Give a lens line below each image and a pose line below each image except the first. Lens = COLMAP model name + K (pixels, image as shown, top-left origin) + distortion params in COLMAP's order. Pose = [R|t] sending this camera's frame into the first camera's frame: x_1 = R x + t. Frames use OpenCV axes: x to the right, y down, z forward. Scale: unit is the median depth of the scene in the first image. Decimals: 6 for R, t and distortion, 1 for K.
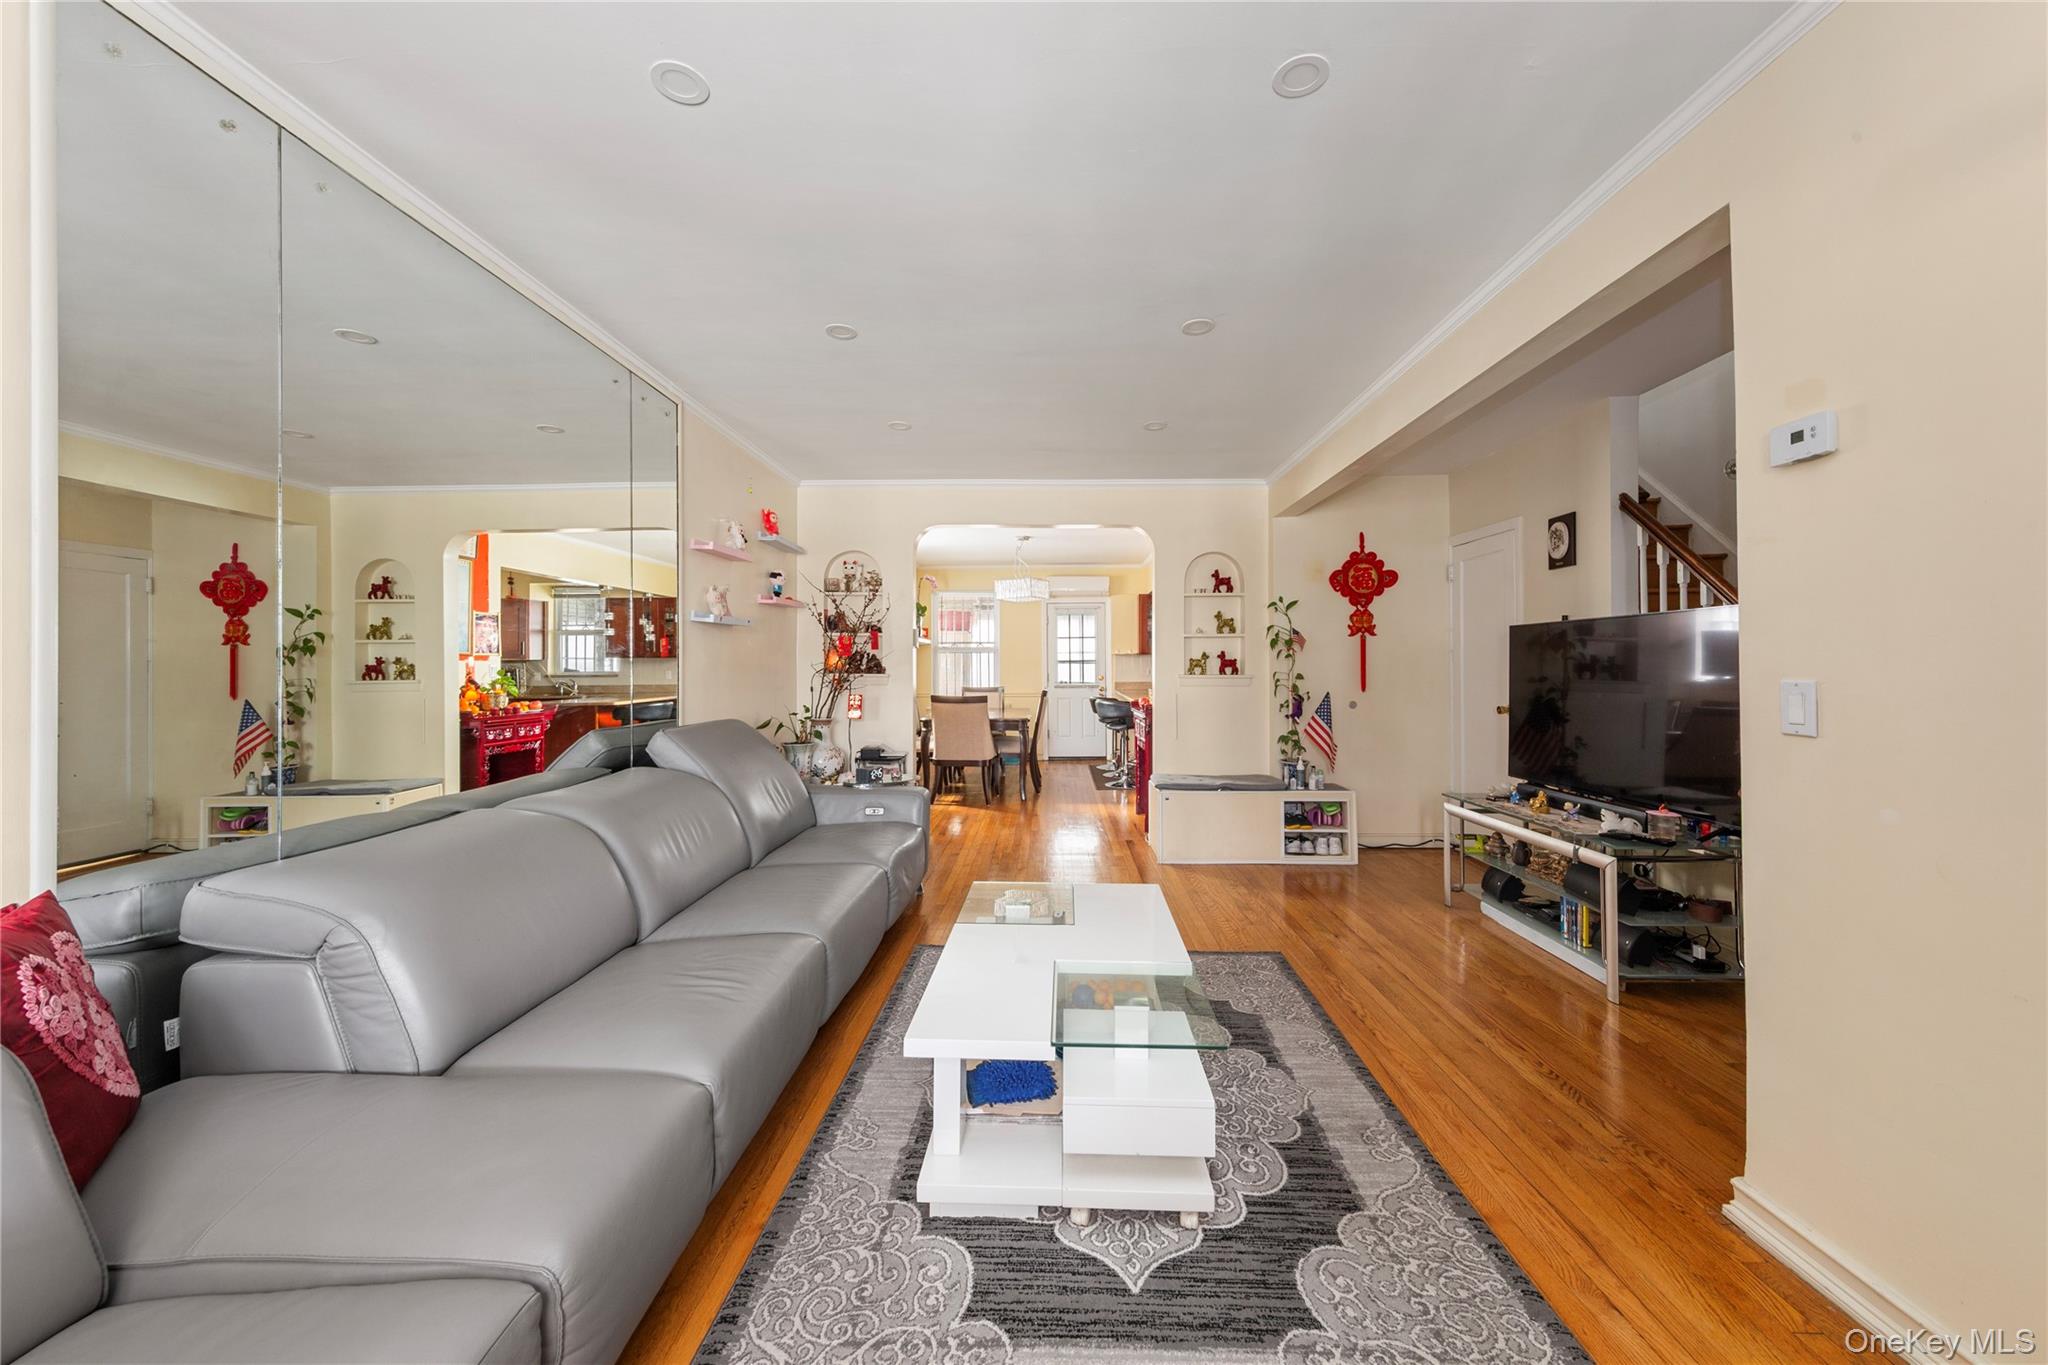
lens RADIAL K [[774.0, 0, 1024.0], [0, 774.0, 682.5], [0, 0, 1]] dist [-0.000023, -0.000002]
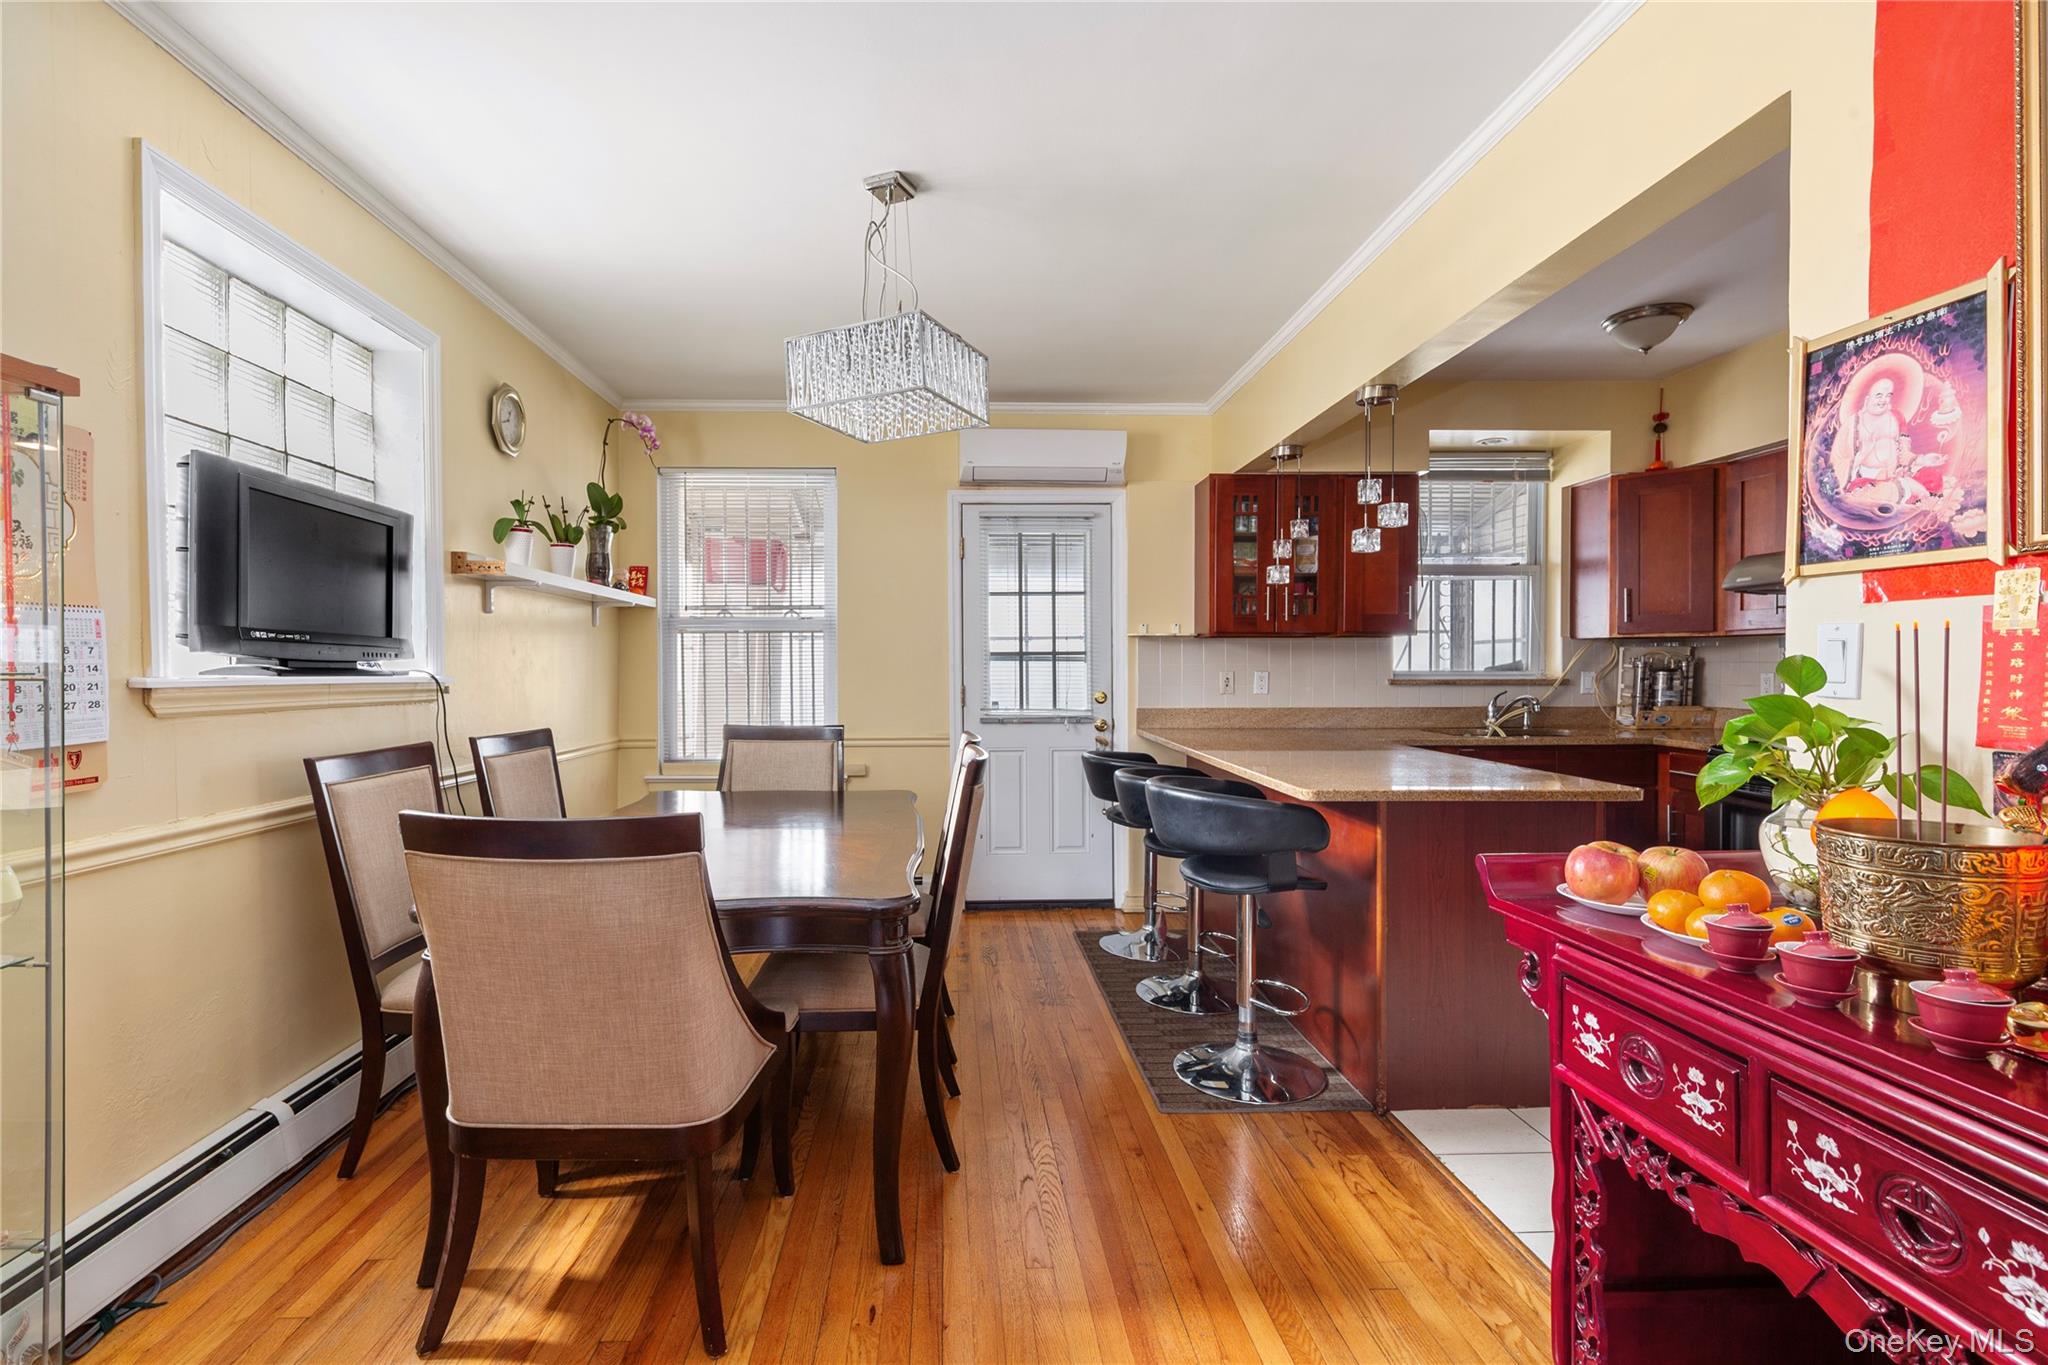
lens RADIAL K [[940.2, 0, 1024.0], [0, 940.2, 682.5], [0, 0, 1]] dist [0.000742, 0.000036]
pose [[0.992785, -0.000066, 0.119905, 0.004497], [-0.000010, 1.000000, 0.000637, -0.014184], [-0.119905, -0.000633, 0.992785, 0.538502]]
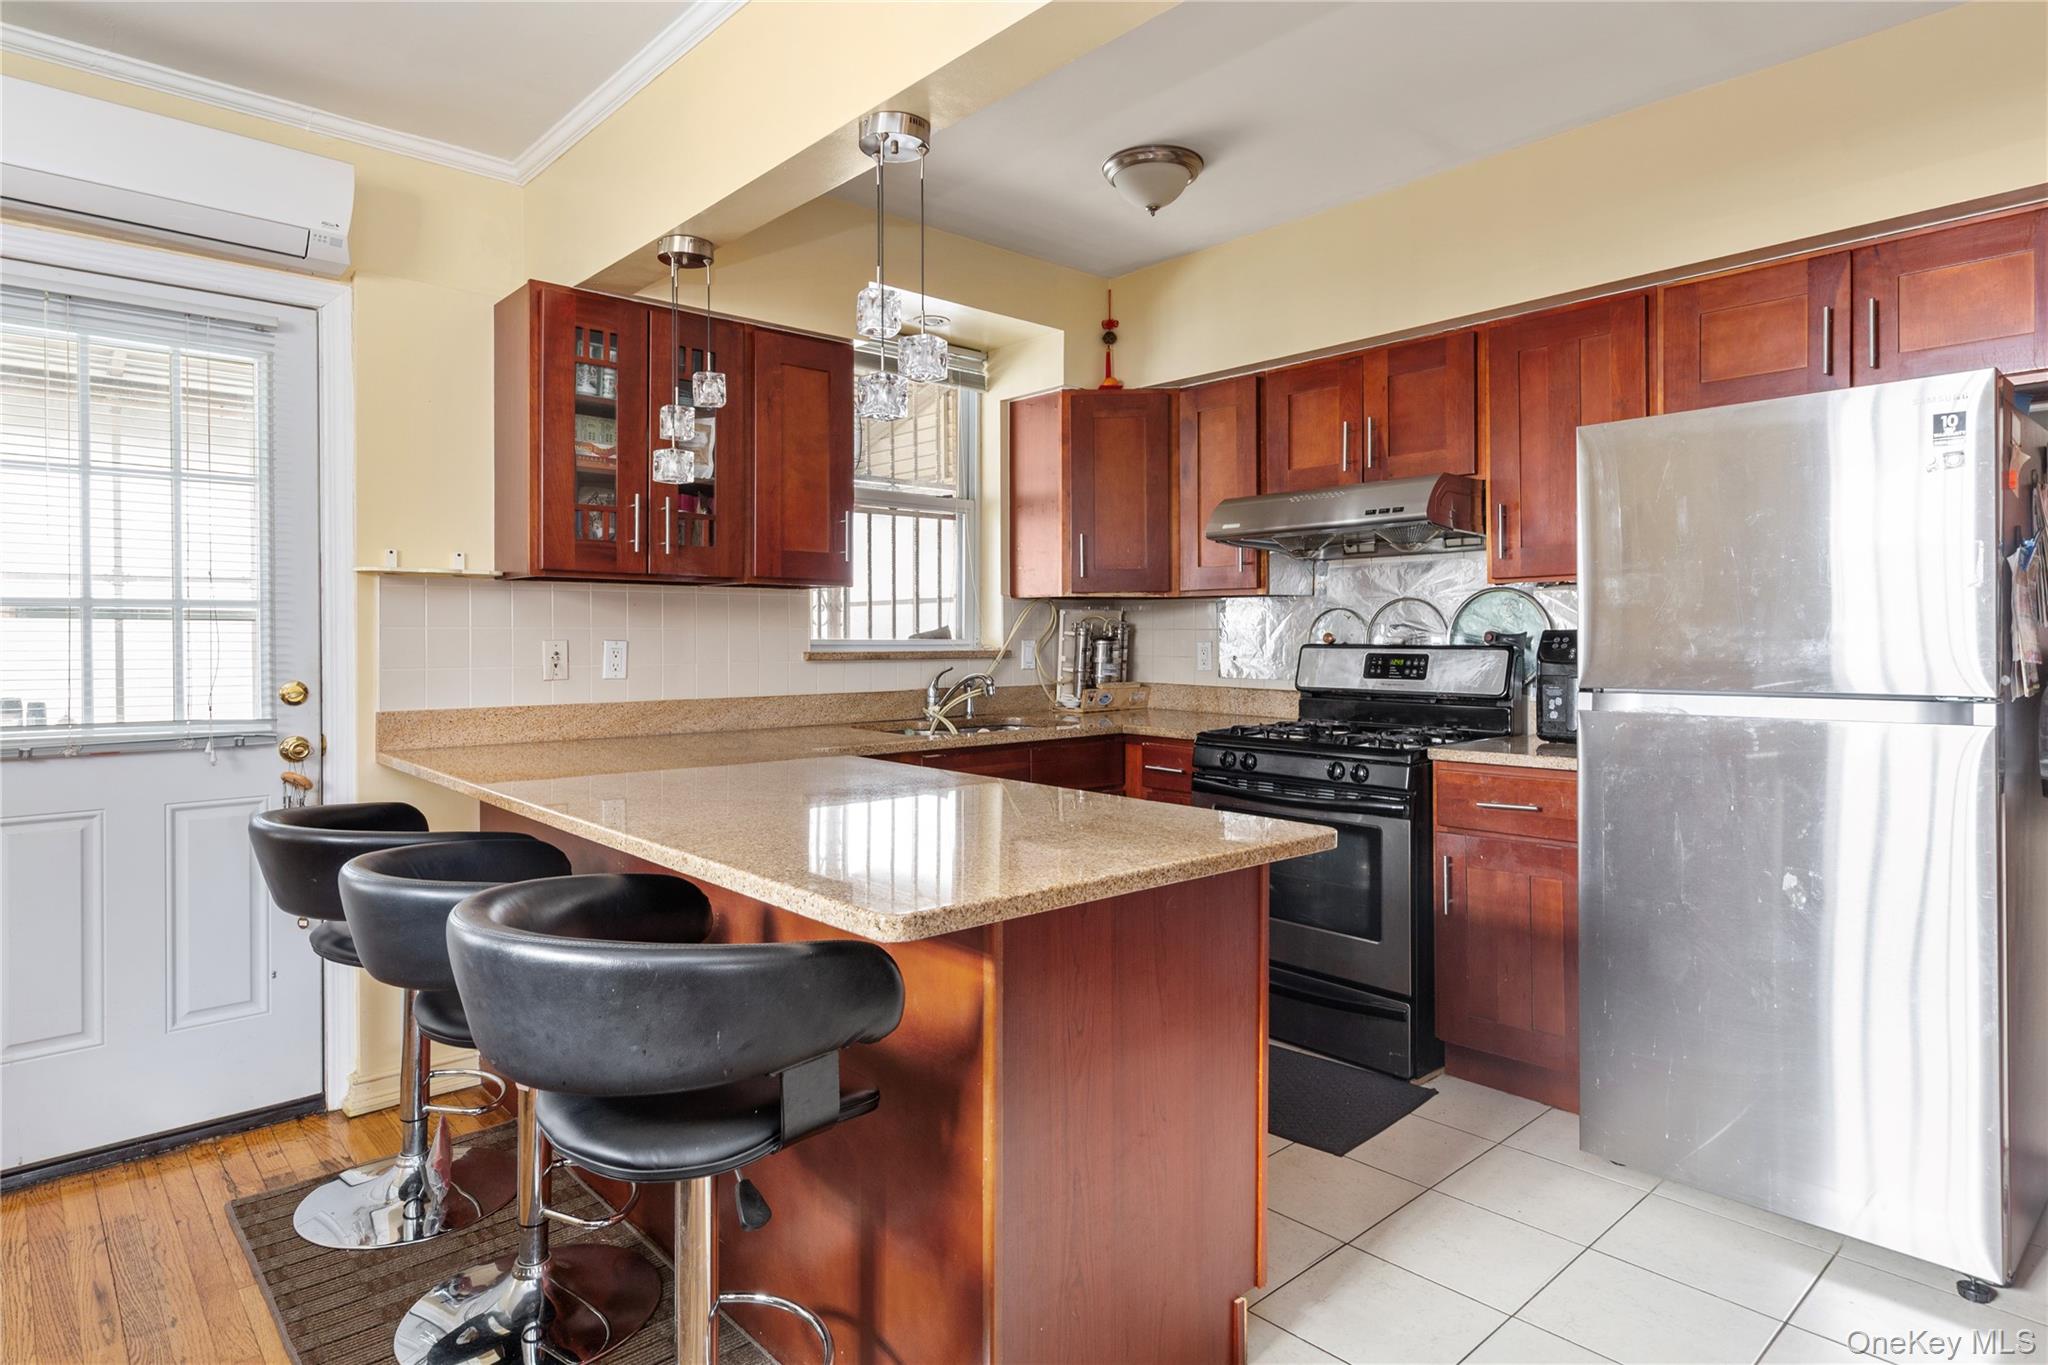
lens RADIAL K [[1150.9, 0, 1013.4], [0, 1150.9, 638.9], [0, 0, 1]] dist [0.005272, 0.000674]
pose [[0.718106, 0.001616, 0.695932, 0.027772], [0.008182, 0.999909, -0.010765, -0.015394], [-0.695886, 0.013424, 0.718027, 0.669724]]
